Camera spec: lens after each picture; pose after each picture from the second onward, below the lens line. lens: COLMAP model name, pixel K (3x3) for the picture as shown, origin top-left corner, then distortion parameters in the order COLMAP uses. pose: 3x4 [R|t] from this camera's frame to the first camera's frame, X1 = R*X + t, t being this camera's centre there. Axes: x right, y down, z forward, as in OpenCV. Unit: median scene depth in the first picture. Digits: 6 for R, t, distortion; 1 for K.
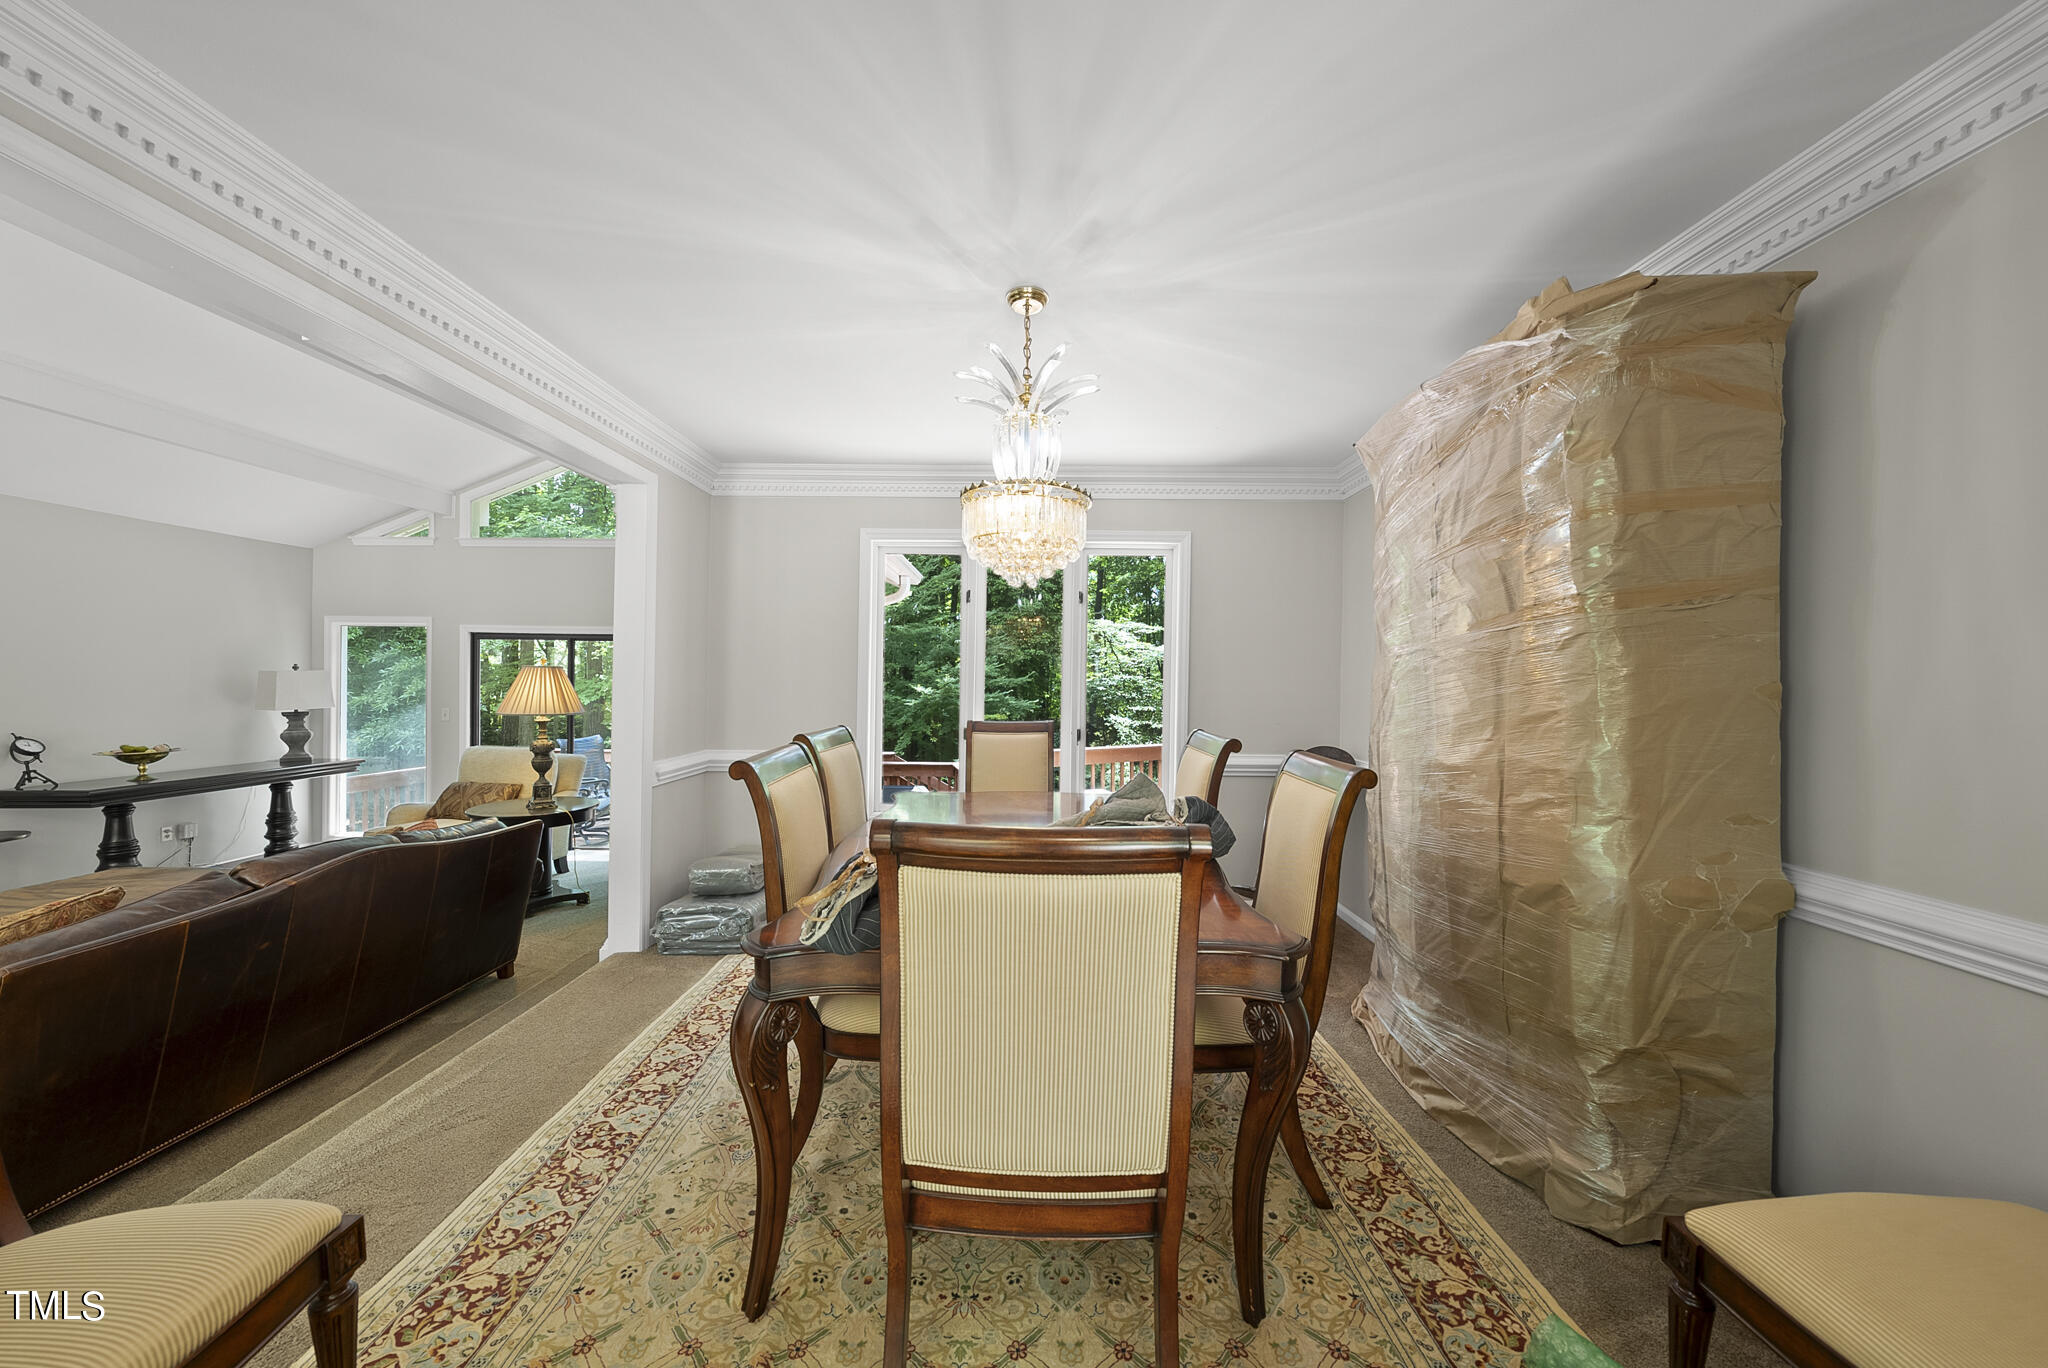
lens RADIAL K [[703.1, 0, 1032.9], [0, 703.1, 675.3], [0, 0, 1]] dist [-0.005690, 0.000032]
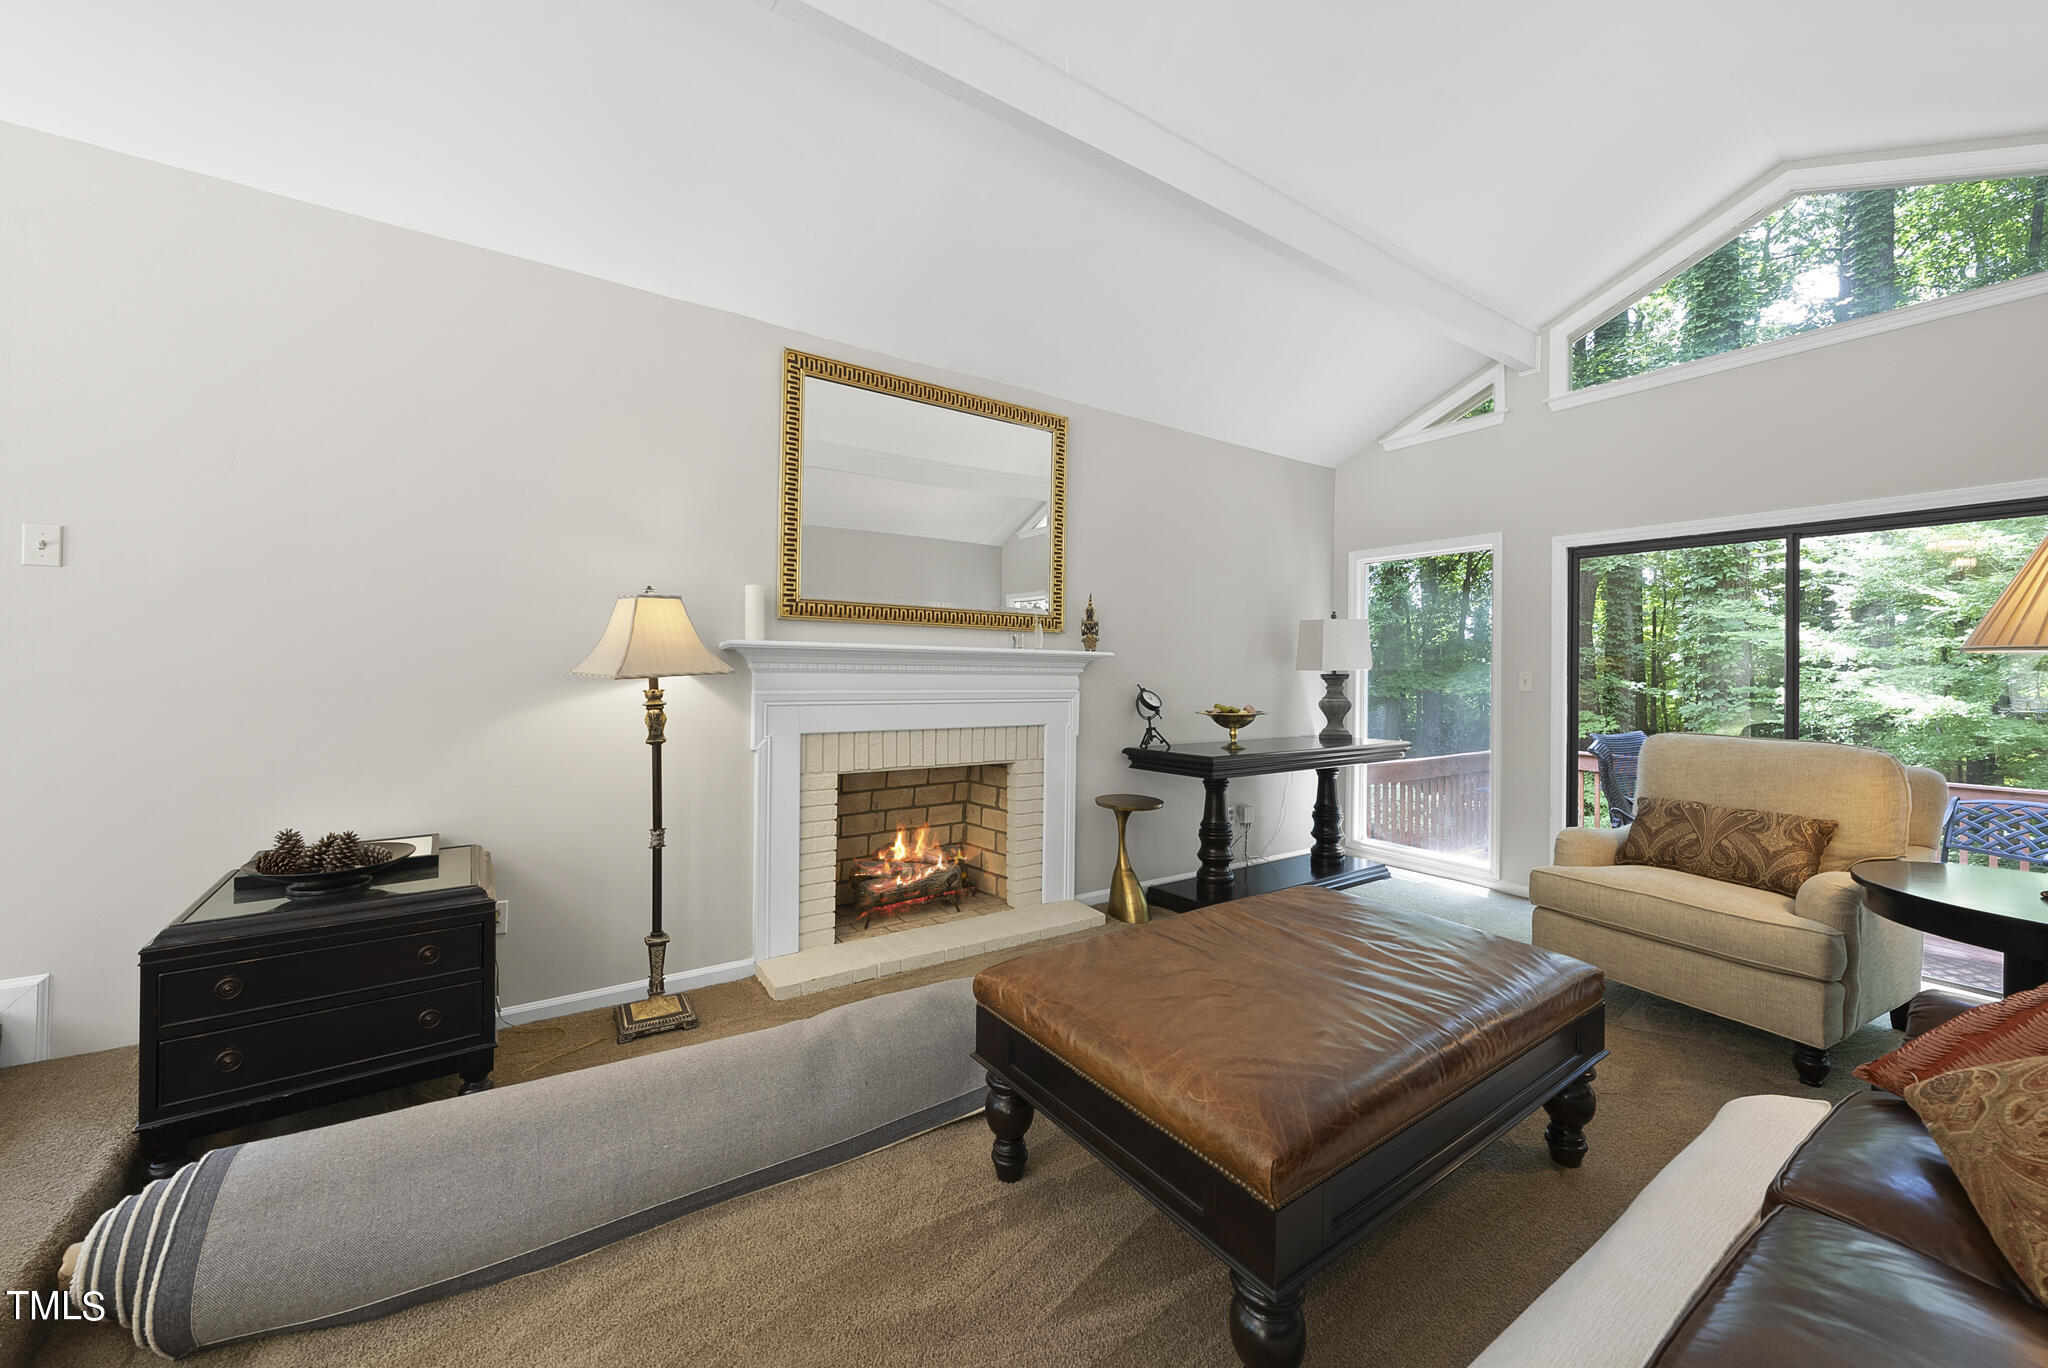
lens RADIAL K [[767.4, 0, 1021.1], [0, 767.4, 674.9], [0, 0, 1]] dist [0.000462, 0.000000]
pose [[0.564958, -0.001708, -0.825118, -0.579380], [-0.001603, 0.999994, -0.003167, 0.058108], [0.825118, 0.003112, 0.564951, 0.252661]]
